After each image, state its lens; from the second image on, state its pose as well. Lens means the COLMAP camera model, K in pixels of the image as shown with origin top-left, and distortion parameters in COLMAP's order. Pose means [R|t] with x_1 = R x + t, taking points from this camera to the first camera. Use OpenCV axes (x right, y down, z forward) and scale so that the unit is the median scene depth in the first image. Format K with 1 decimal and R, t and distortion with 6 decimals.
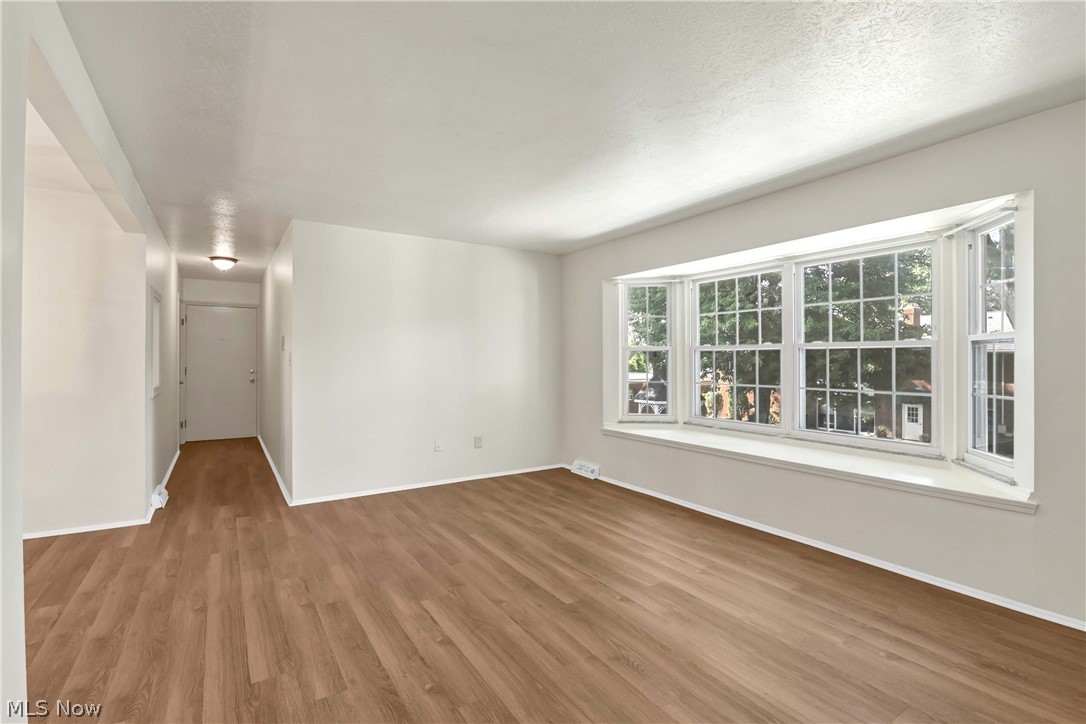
lens RADIAL K [[507.8, 0, 559.7], [0, 507.8, 359.2], [0, 0, 1]] dist [0.003088, -0.012260]
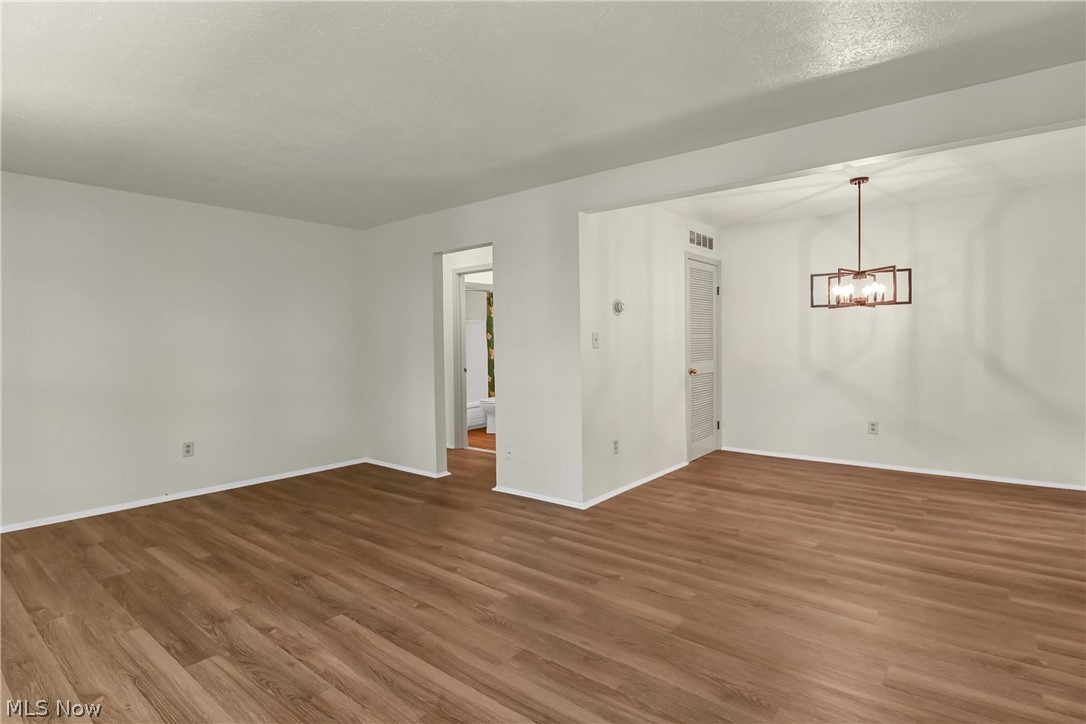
lens RADIAL K [[550.3, 0, 538.0], [0, 550.3, 357.5], [0, 0, 1]] dist [0.002546, -0.014151]
pose [[-0.953867, 0.020083, -0.299558, -0.026448], [0.011055, 0.999433, 0.031801, 0.009858], [0.300027, 0.027022, -0.953548, 1.582496]]
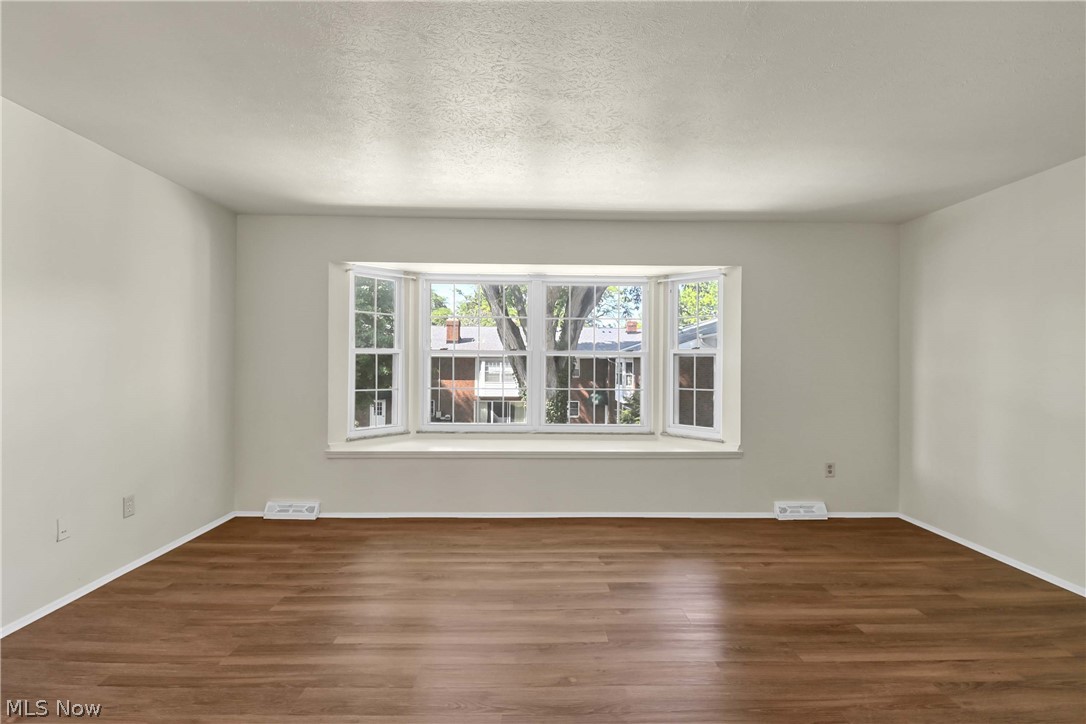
lens RADIAL K [[498.2, 0, 539.1], [0, 498.2, 361.6], [0, 0, 1]] dist [0.000309, -0.011592]
pose [[0.535872, 0.006296, 0.844276, -0.627261], [-0.008629, 0.999961, -0.001980, -0.005142], [-0.844255, -0.006224, 0.535905, 0.505819]]
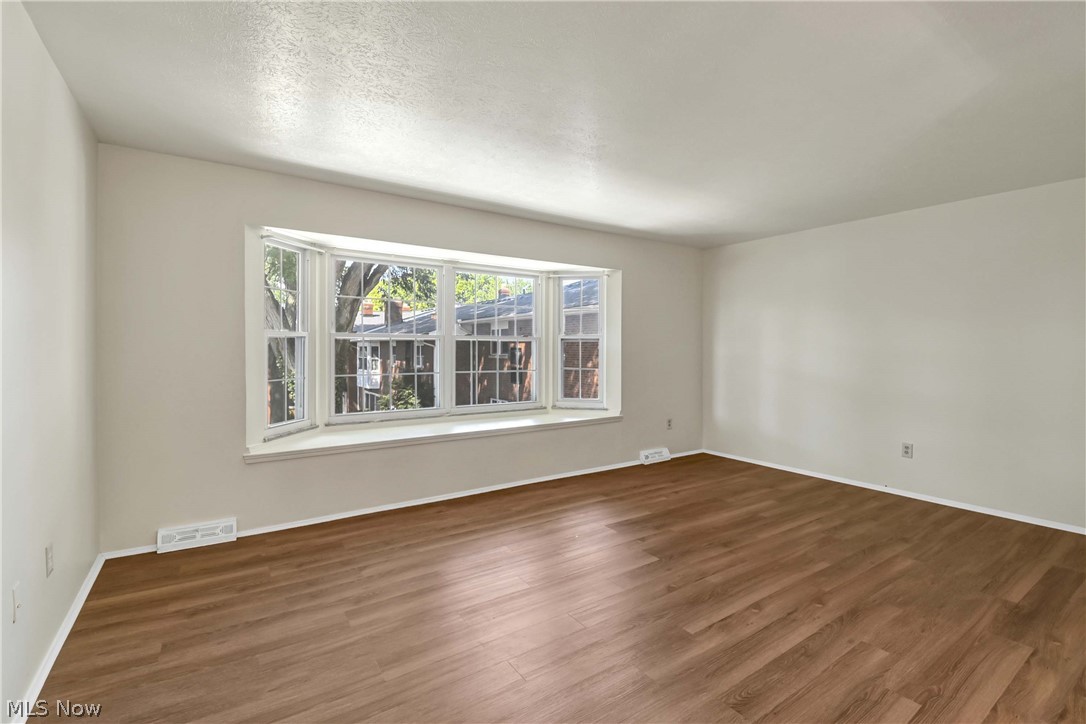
lens RADIAL K [[495.9, 0, 548.6], [0, 495.9, 354.3], [0, 0, 1]] dist [-0.000022, -0.011065]
pose [[-0.022218, -0.011765, 0.999684, -0.883306], [-0.003954, 0.999924, 0.011680, -0.001116], [-0.999745, -0.003694, -0.022263, 1.017785]]
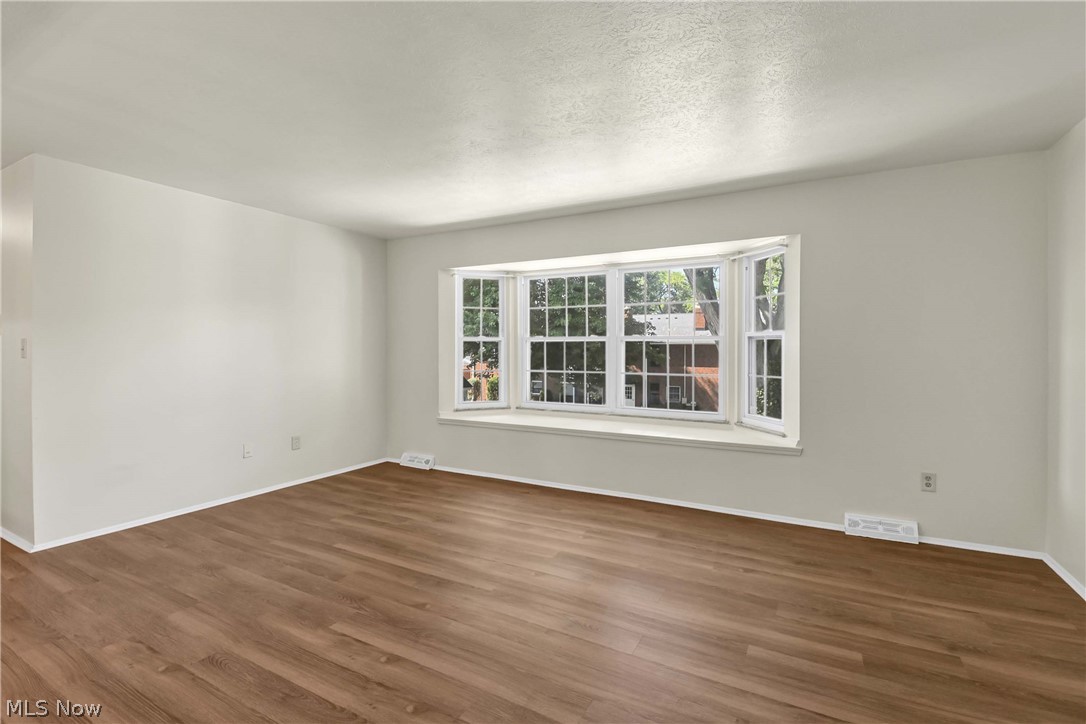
lens RADIAL K [[487.8, 0, 561.9], [0, 487.8, 350.8], [0, 0, 1]] dist [0.000309, -0.010452]
pose [[0.878341, 0.000075, 0.478034, -0.259757], [-0.002260, 0.999989, 0.003997, -0.001088], [-0.478028, -0.004591, 0.878332, 0.062961]]
